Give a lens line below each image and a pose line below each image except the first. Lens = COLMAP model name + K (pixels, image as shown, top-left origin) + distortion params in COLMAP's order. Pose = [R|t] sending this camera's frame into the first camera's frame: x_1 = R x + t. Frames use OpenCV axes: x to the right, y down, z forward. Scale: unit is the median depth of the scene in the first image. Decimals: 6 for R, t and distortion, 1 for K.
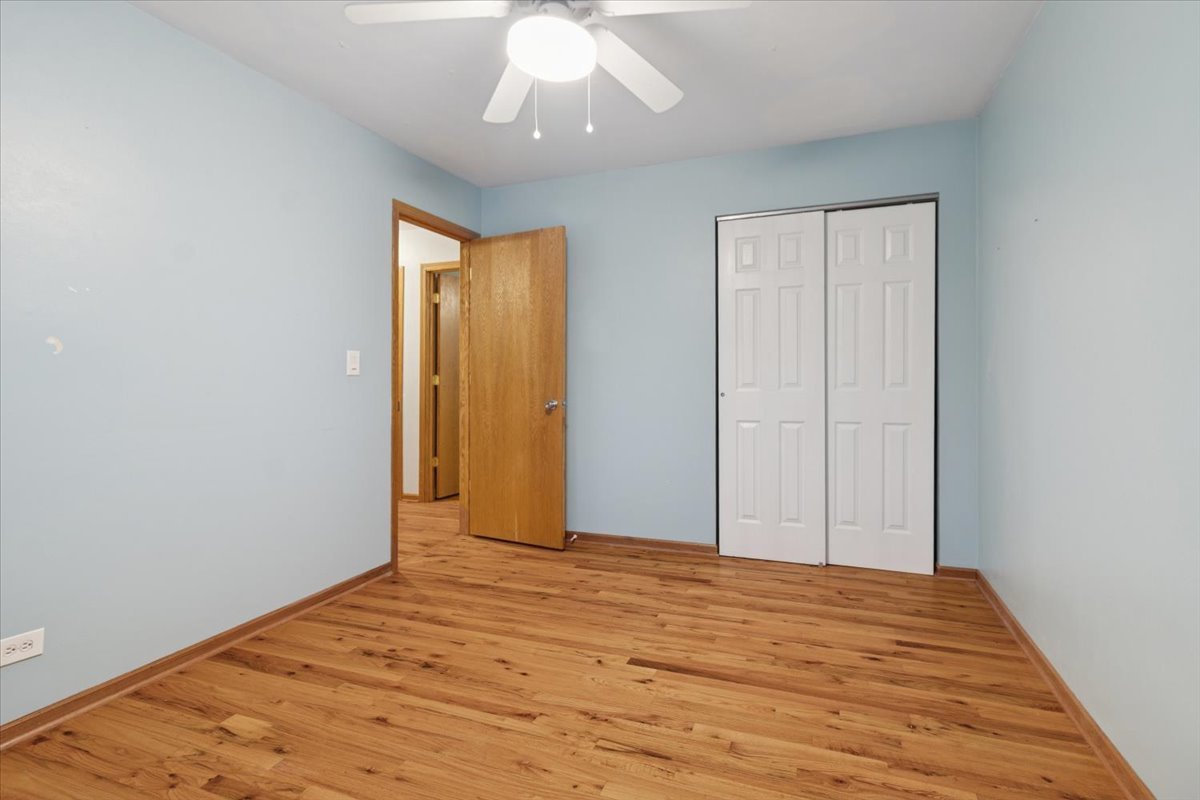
lens RADIAL K [[577.4, 0, 602.8], [0, 577.4, 393.9], [0, 0, 1]] dist [0.005663, 0.000925]
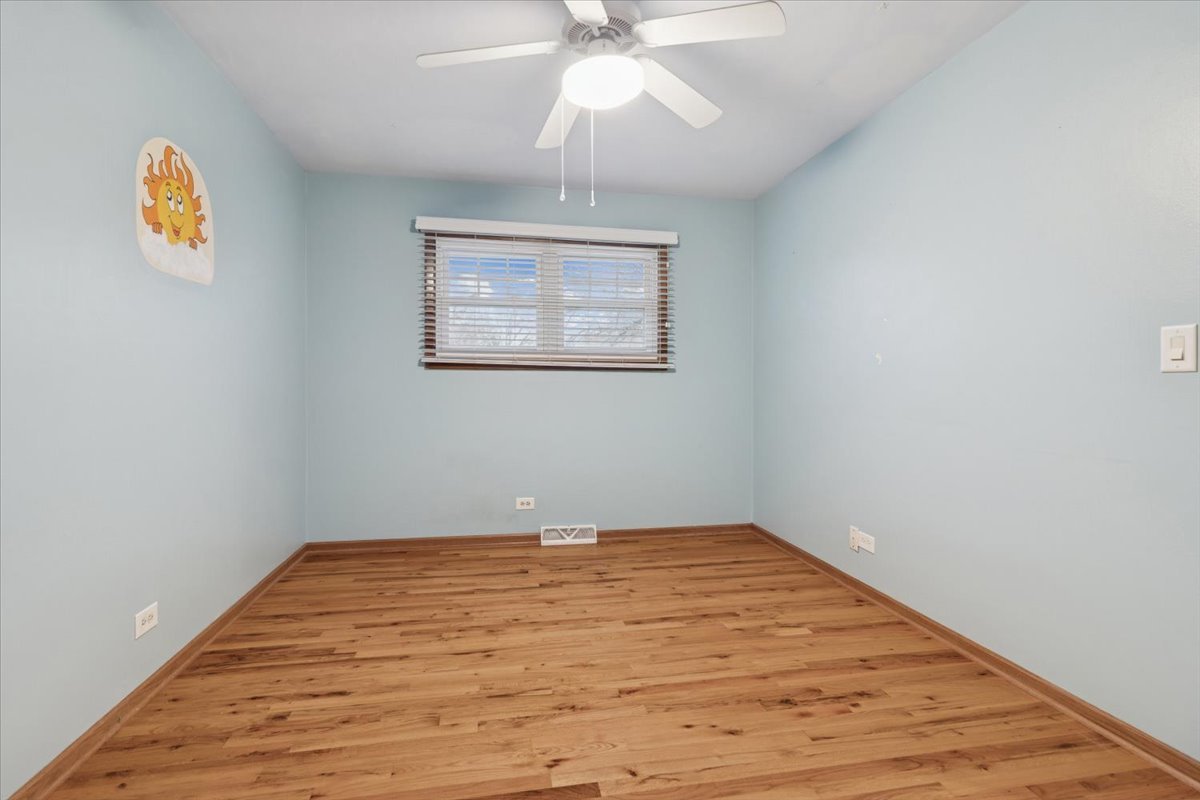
lens RADIAL K [[577.4, 0, 603.0], [0, 577.4, 396.8], [0, 0, 1]] dist [0.005663, 0.000925]
pose [[-0.847915, 0.021550, -0.529694, 0.452902], [-0.003801, 0.998901, 0.046724, -0.048732], [0.530119, 0.041631, -0.846901, 1.784449]]
